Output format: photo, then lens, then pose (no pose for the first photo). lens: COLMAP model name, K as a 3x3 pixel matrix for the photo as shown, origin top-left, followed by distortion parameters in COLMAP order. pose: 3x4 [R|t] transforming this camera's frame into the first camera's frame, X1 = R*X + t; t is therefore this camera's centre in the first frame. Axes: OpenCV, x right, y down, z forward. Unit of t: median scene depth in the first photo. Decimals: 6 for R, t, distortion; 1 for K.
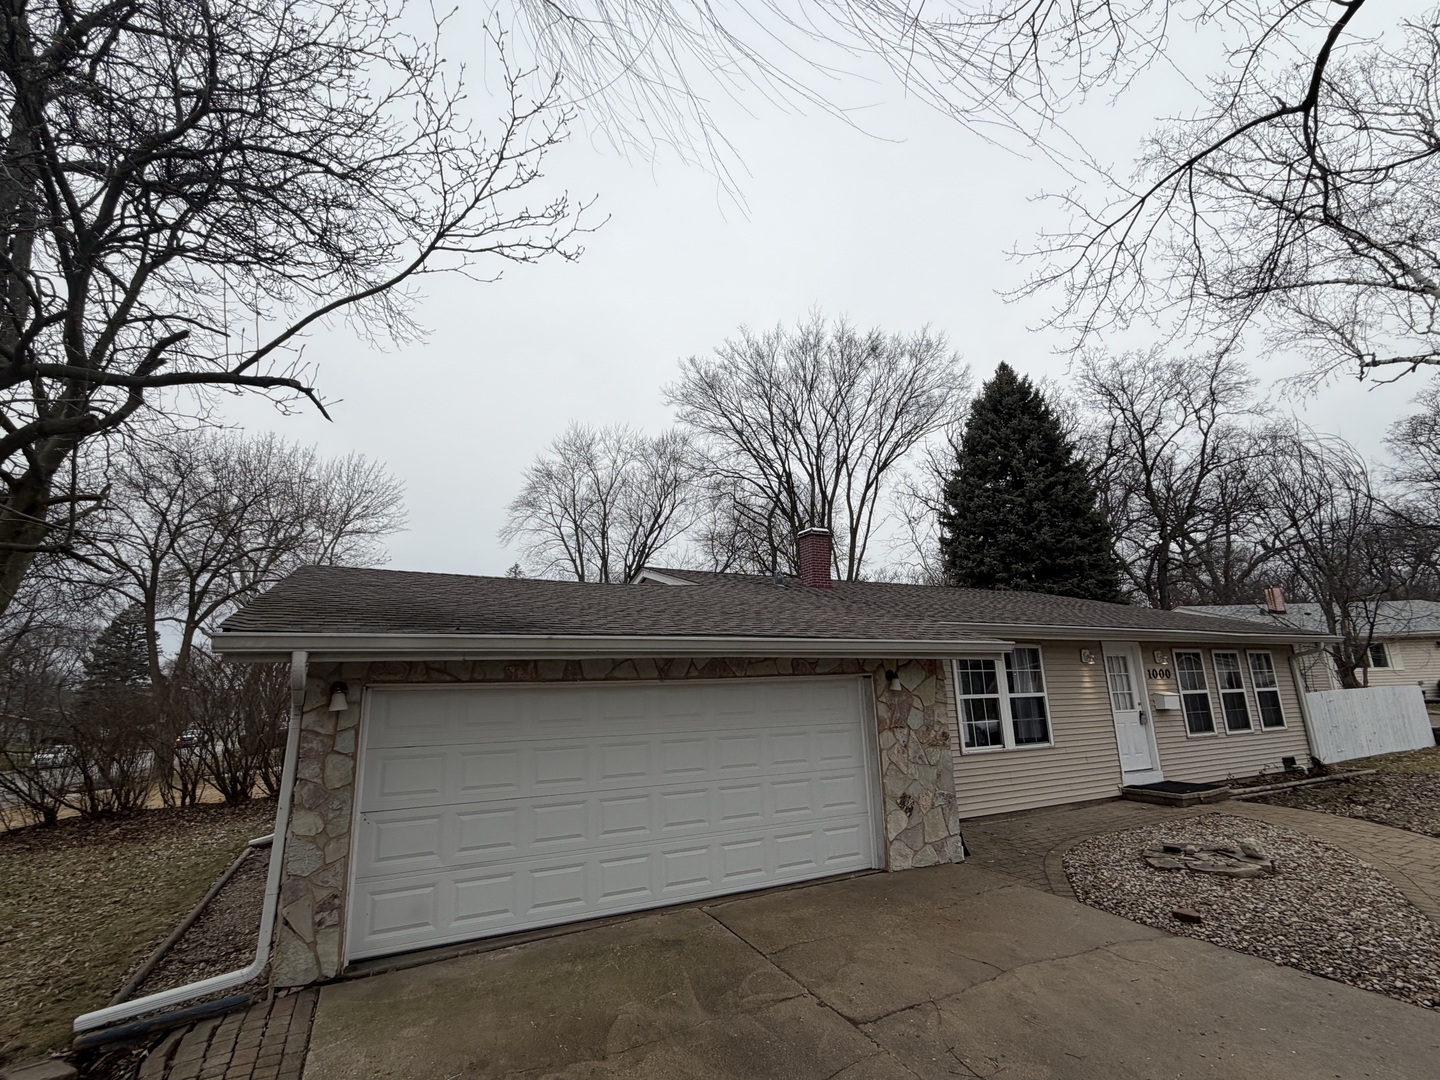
lens RADIAL K [[684.3, 0, 723.9], [0, 684.3, 531.6], [0, 0, 1]] dist [-0.002159, -0.000475]
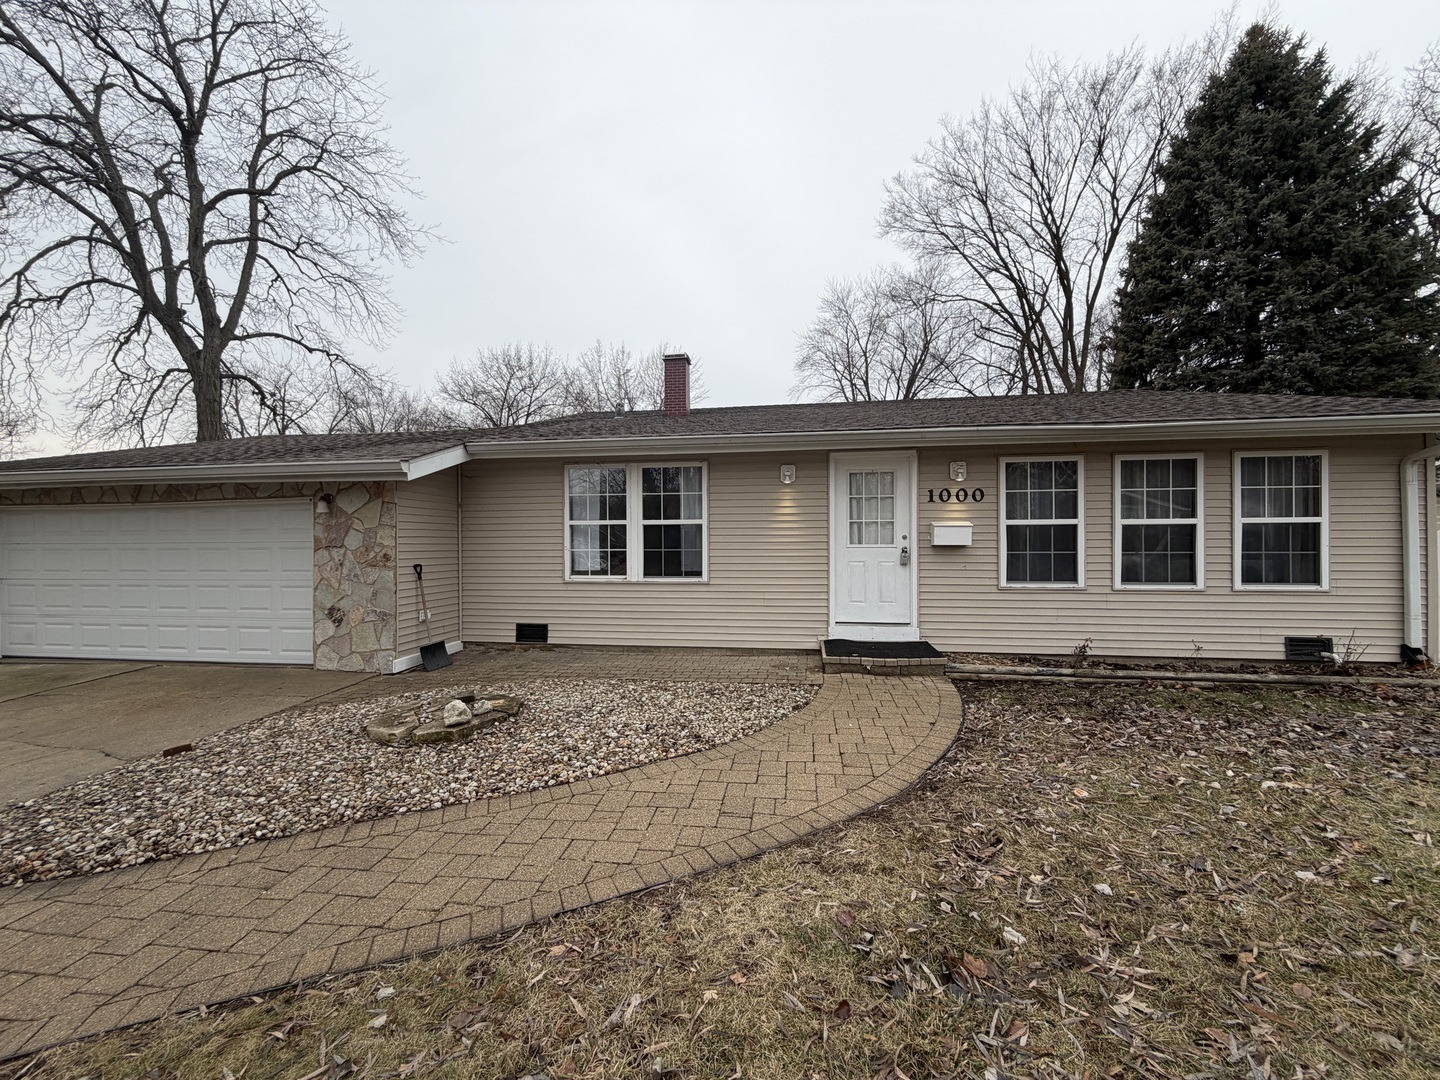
lens RADIAL K [[575.8, 0, 721.4], [0, 575.8, 541.7], [0, 0, 1]] dist [-0.001956, 0.000130]
pose [[0.808360, 0.029057, -0.587971, 1.229133], [0.123993, 0.967972, 0.218304, 0.155432], [0.575483, -0.249372, 0.778867, 0.640976]]
